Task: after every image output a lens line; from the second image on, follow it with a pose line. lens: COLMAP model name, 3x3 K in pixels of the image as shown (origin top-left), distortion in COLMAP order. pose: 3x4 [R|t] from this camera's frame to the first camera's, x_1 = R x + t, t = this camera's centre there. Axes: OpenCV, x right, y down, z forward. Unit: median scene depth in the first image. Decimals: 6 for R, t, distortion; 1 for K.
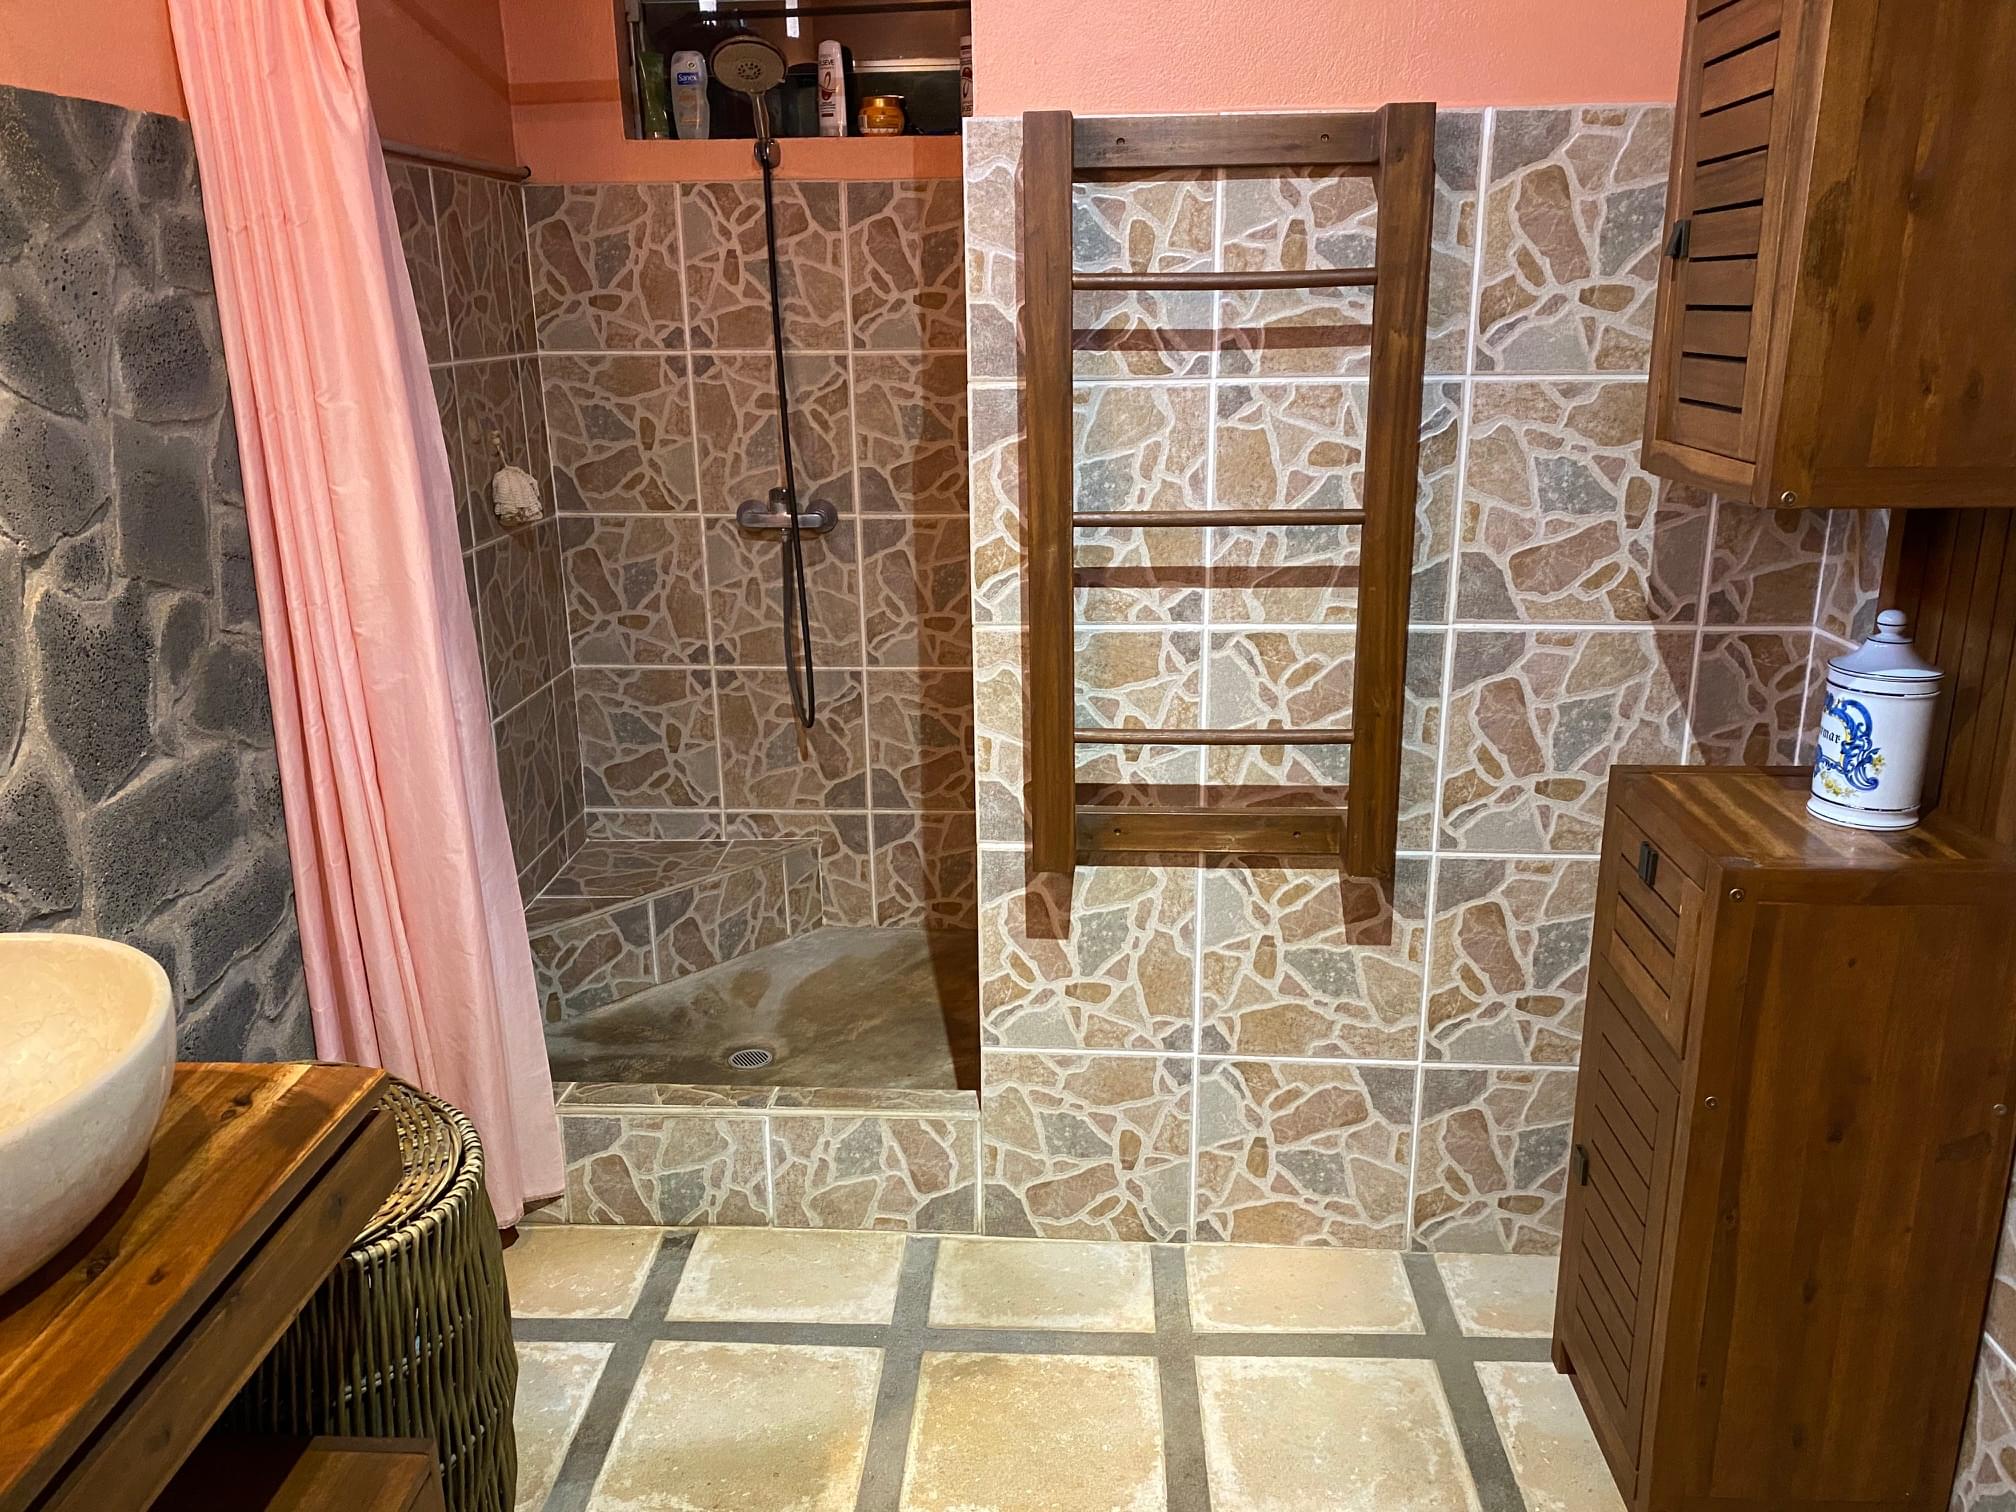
lens RADIAL K [[1530.2, 0, 1008.6], [0, 1530.2, 757.3], [0, 0, 1]] dist [0.009339, 0.002886]
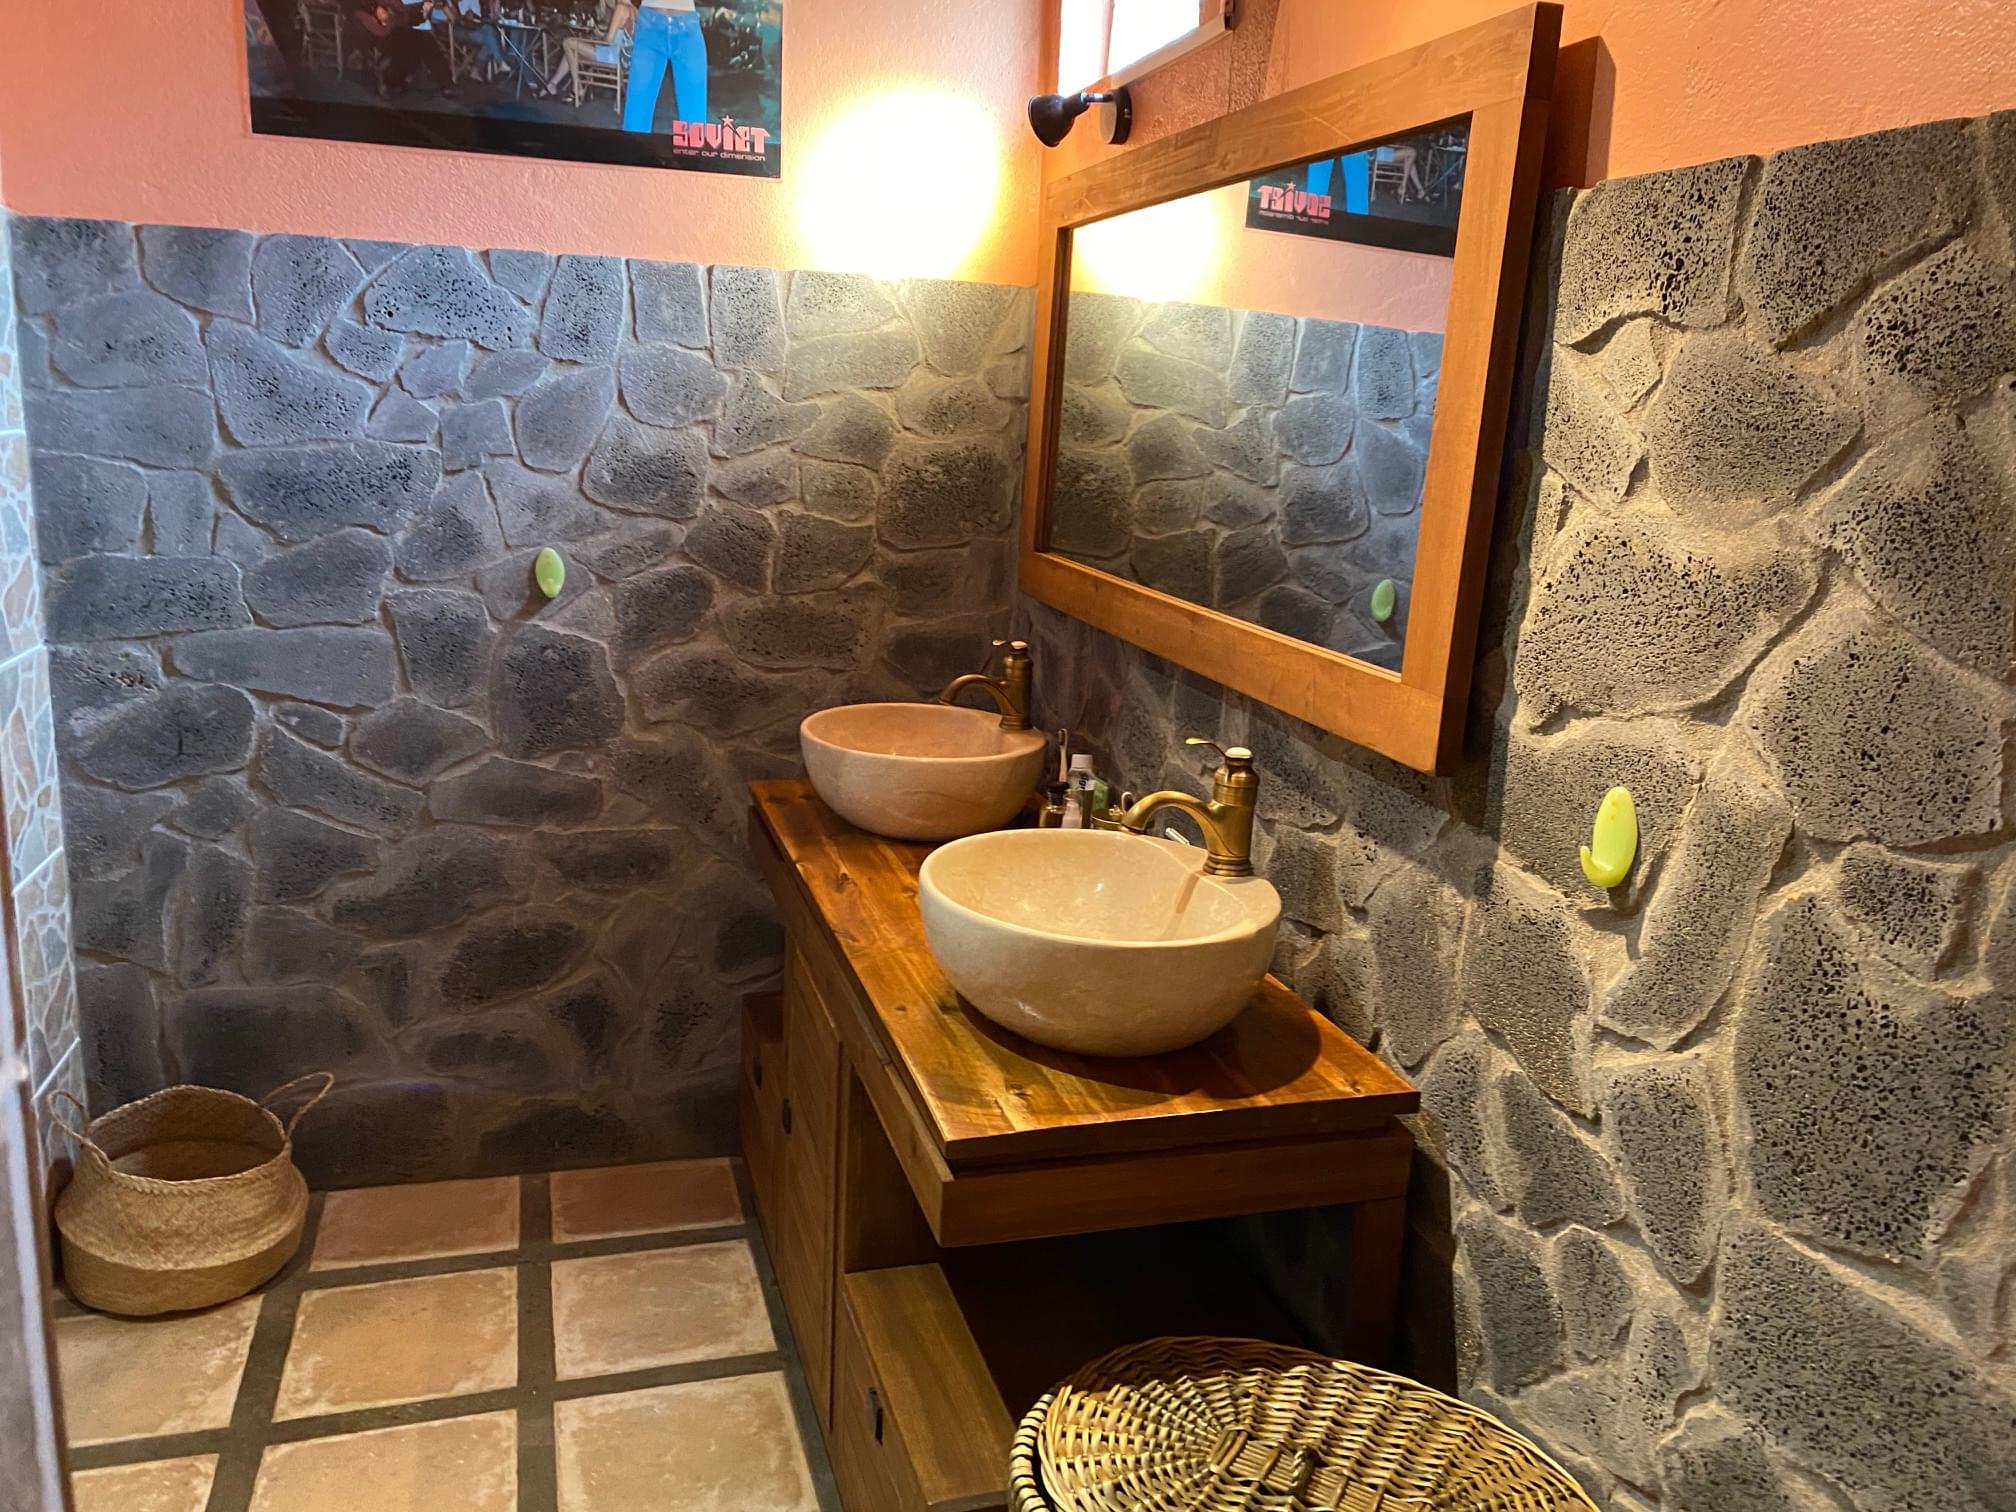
lens RADIAL K [[1530.2, 0, 1007.4], [0, 1530.2, 759.2], [0, 0, 1]] dist [0.009339, 0.002886]
pose [[-0.942347, 0.033946, -0.332913, -0.082633], [-0.138103, 0.866723, 0.479291, -0.398367], [0.304813, 0.497634, -0.812065, 1.315779]]
